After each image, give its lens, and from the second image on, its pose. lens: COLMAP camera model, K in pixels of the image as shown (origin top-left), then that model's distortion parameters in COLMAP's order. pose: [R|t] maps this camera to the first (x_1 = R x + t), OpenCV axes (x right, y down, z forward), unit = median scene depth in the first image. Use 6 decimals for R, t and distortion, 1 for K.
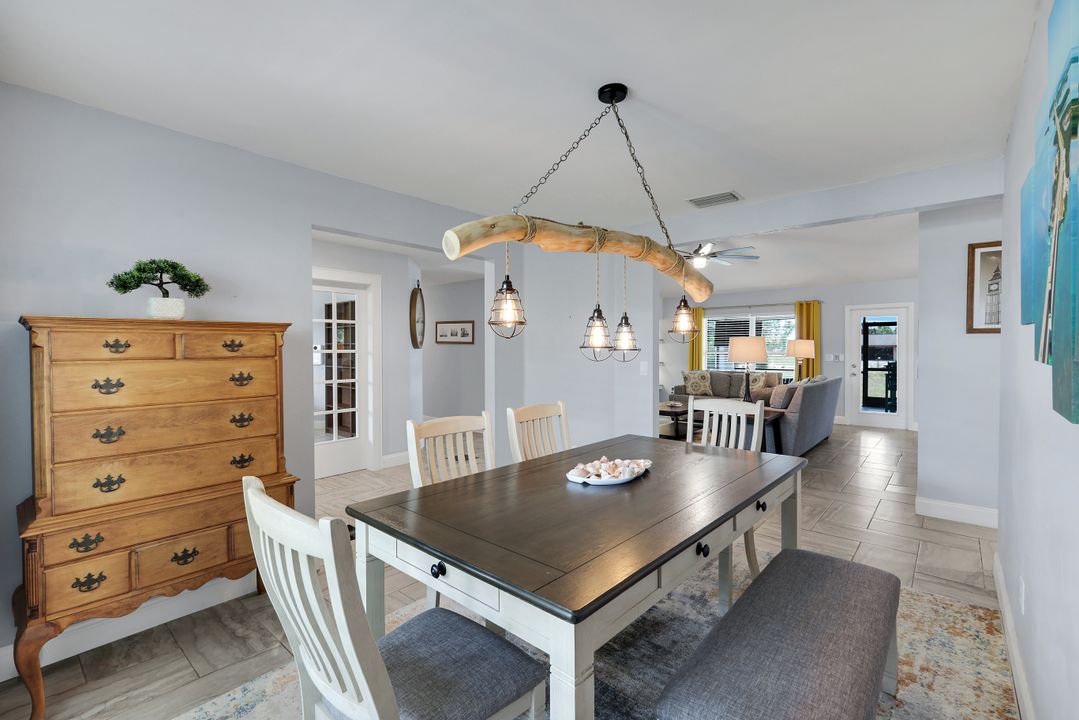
lens RADIAL K [[480.3, 0, 539.5], [0, 480.3, 360.0], [0, 0, 1]] dist [0.000729, 0.000233]
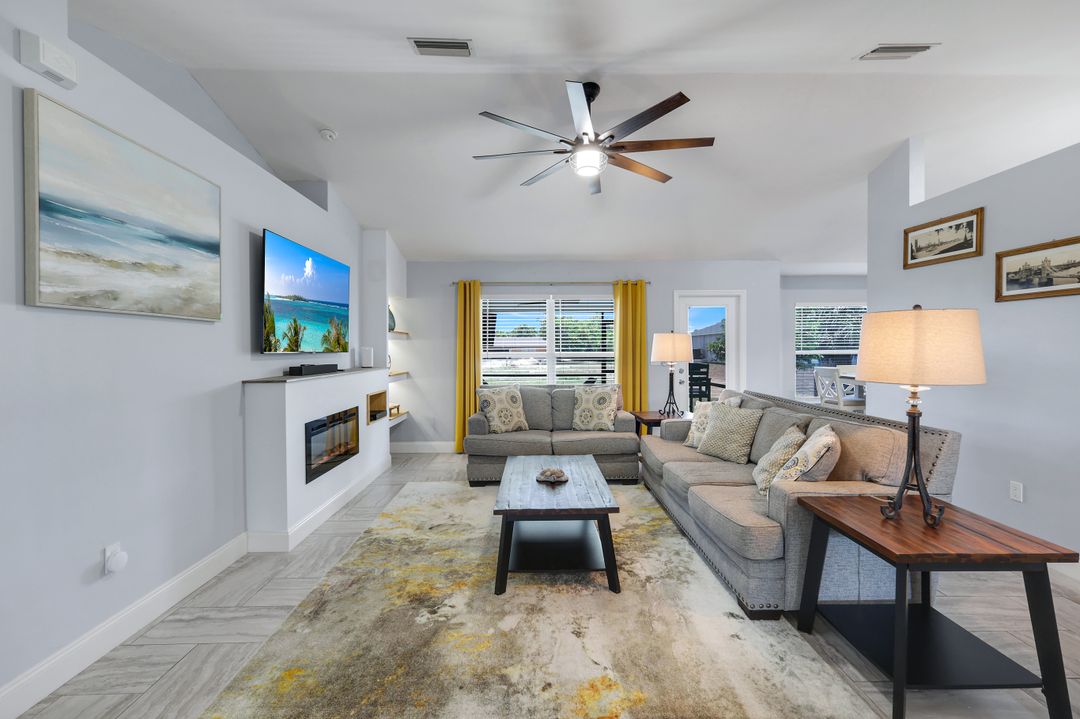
lens RADIAL K [[477.8, 0, 540.7], [0, 477.8, 355.5], [0, 0, 1]] dist [0.000476, -0.000008]
pose [[0.743916, -0.009984, 0.668199, -0.011265], [0.018282, 0.999818, -0.005414, -0.011413], [-0.668023, 0.016243, 0.743963, 0.568269]]
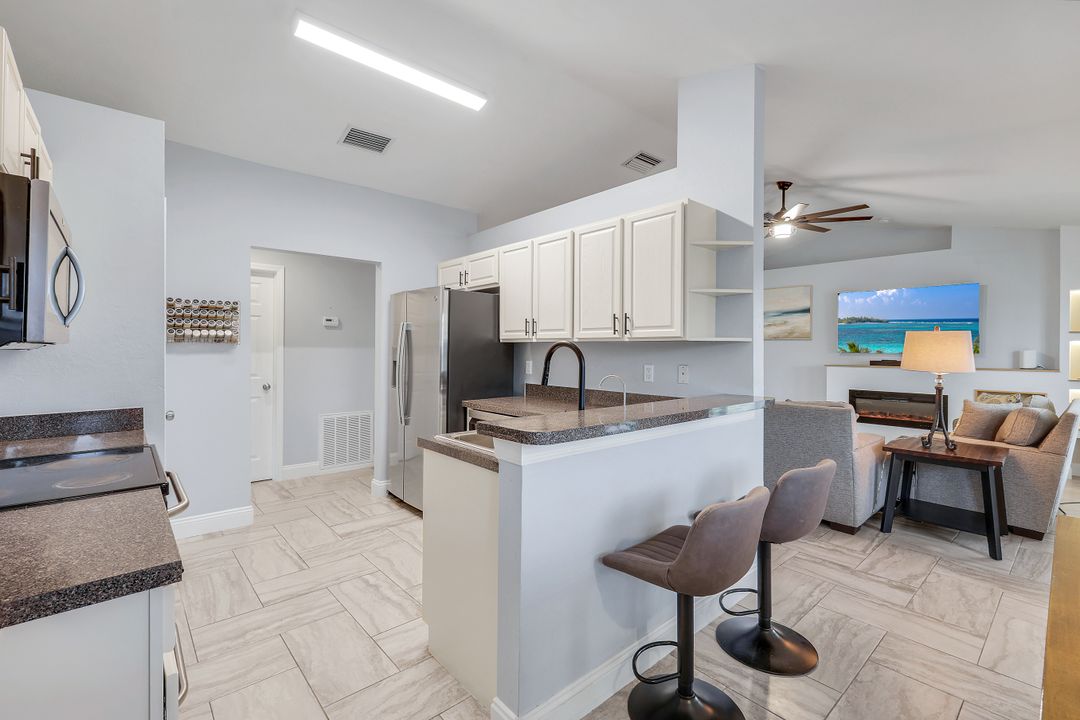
lens RADIAL K [[476.4, 0, 537.3], [0, 476.4, 351.1], [0, 0, 1]] dist [0.000713, 0.000100]
pose [[-0.140108, 0.004974, -0.990124, 0.913465], [-0.029322, 0.999528, 0.009170, -0.013768], [0.989702, 0.030317, -0.139896, 0.609540]]
